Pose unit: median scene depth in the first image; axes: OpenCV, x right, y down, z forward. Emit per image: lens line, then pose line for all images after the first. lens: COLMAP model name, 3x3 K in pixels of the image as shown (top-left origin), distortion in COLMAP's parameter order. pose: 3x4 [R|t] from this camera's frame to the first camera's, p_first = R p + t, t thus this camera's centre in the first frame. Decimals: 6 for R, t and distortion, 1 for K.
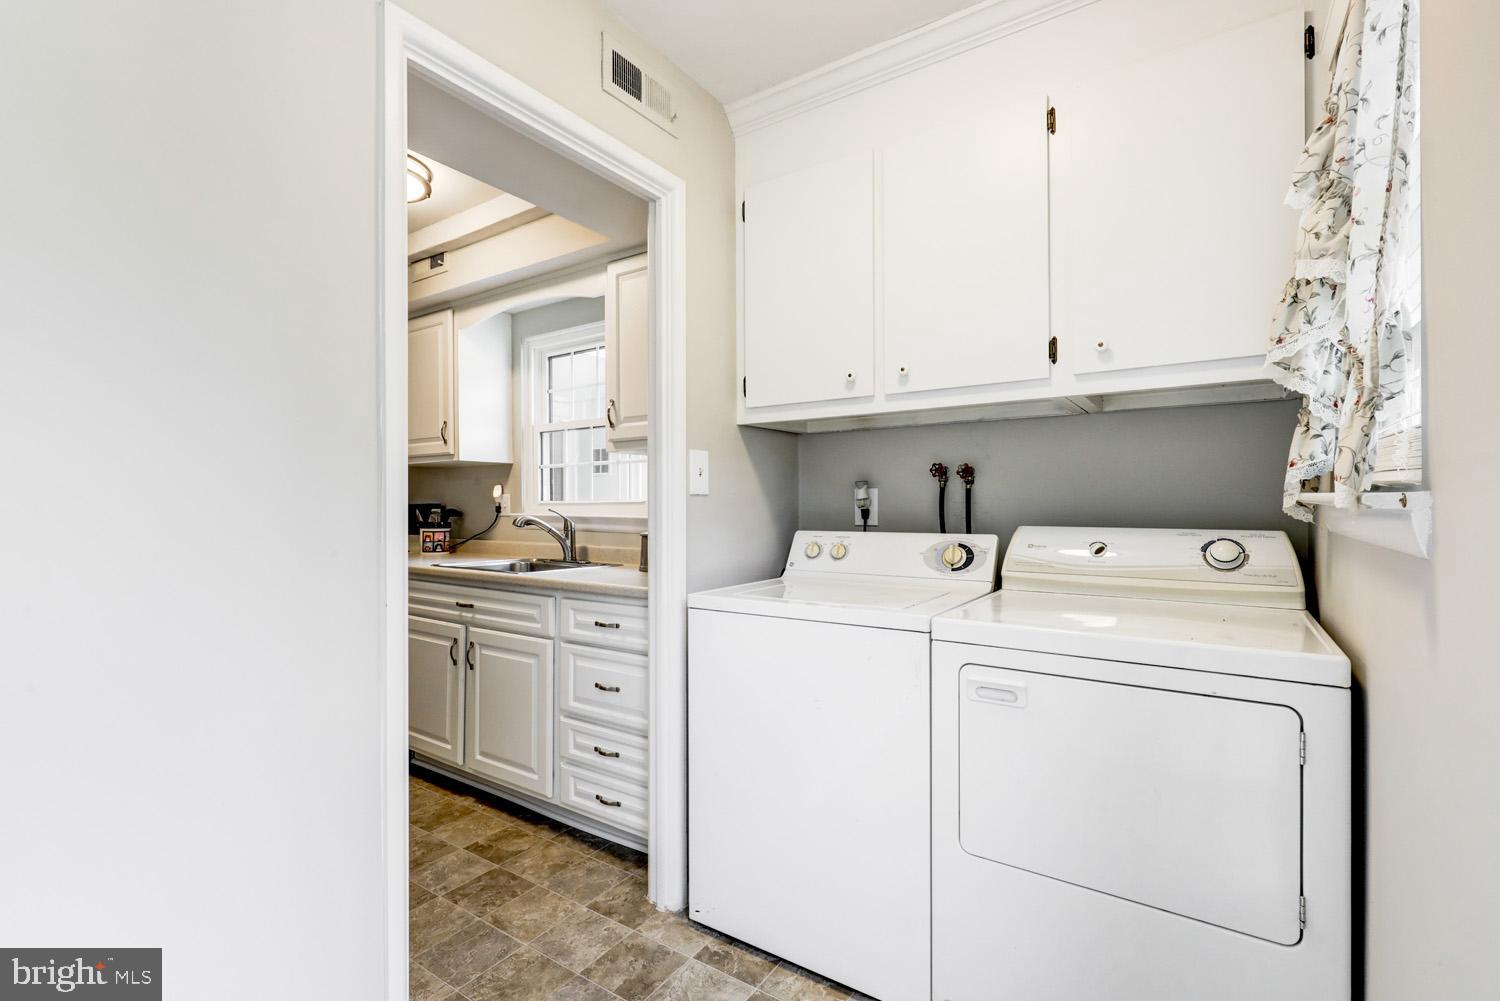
lens RADIAL K [[685.0, 0, 745.1], [0, 685.0, 505.4], [0, 0, 1]] dist [-0.002245, -0.000270]
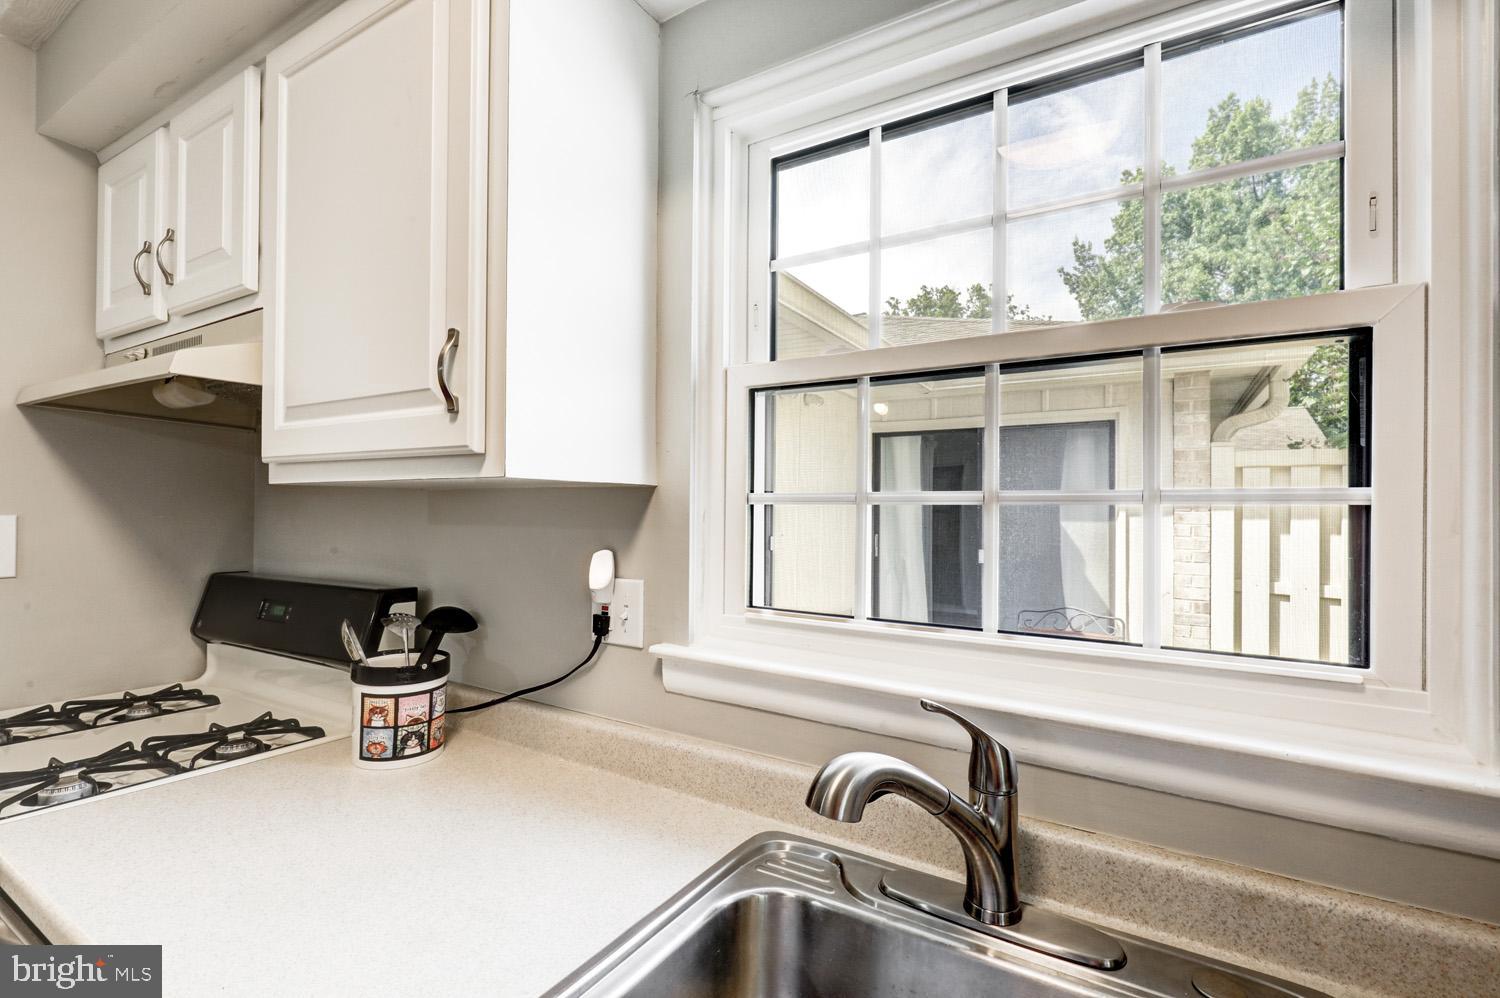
lens RADIAL K [[685.0, 0, 753.7], [0, 685.0, 496.4], [0, 0, 1]] dist [-0.002245, -0.000270]
pose [[0.997964, 0.005472, 0.063541, -0.312143], [-0.003409, 0.999465, -0.032531, -0.045664], [-0.063685, 0.032248, 0.997449, 0.673639]]
